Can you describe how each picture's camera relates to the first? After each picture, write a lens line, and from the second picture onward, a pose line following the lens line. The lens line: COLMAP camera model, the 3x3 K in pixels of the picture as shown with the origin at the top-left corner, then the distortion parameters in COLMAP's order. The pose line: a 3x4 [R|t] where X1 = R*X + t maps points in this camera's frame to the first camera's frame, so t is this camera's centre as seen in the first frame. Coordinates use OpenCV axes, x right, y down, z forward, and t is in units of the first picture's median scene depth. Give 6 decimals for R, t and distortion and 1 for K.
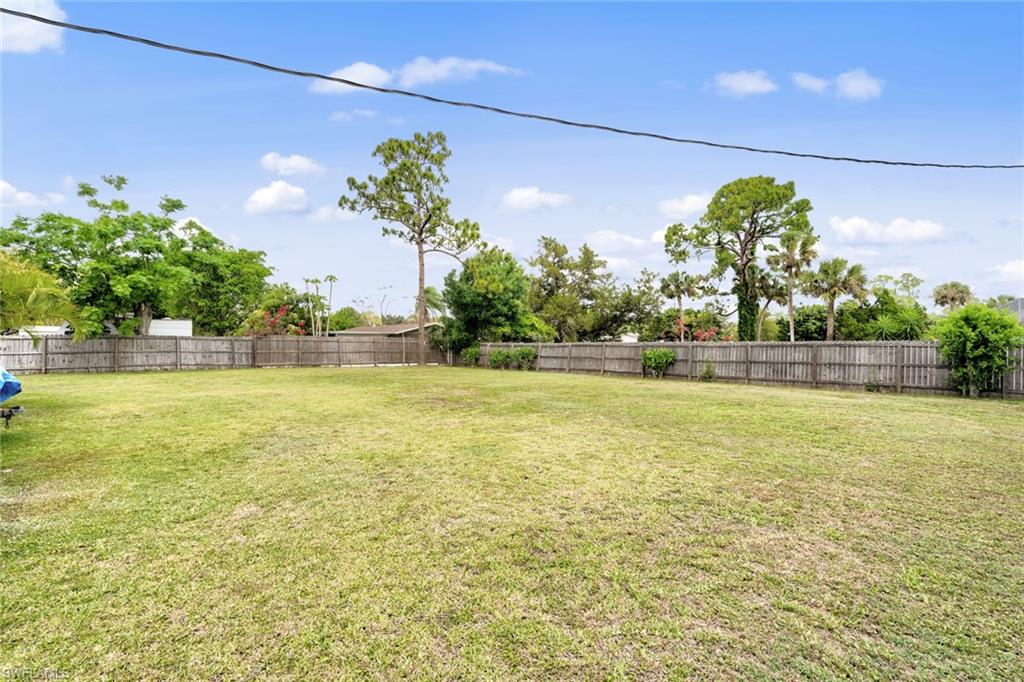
lens RADIAL K [[462.0, 0, 508.1], [0, 462.0, 341.6], [0, 0, 1]] dist [-0.003124, 0.001420]
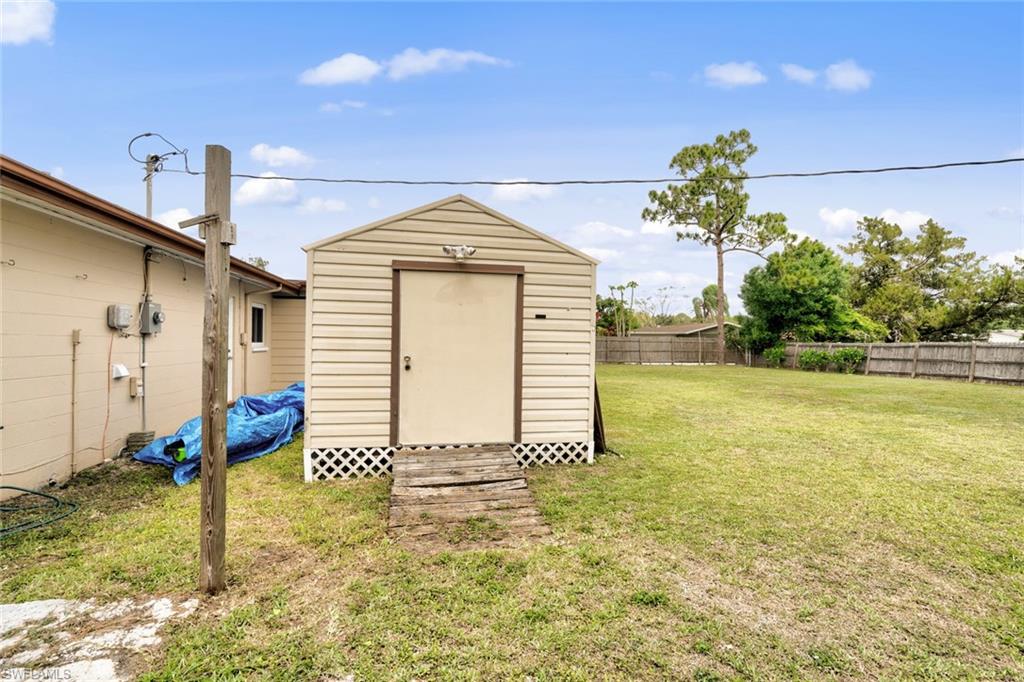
lens RADIAL K [[462.0, 0, 510.1], [0, 462.0, 342.8], [0, 0, 1]] dist [-0.003124, 0.001420]
pose [[0.853620, 0.001253, -0.520895, -0.051872], [0.000615, 0.999994, 0.003412, -0.000593], [0.520896, -0.003233, 0.853614, -0.091946]]
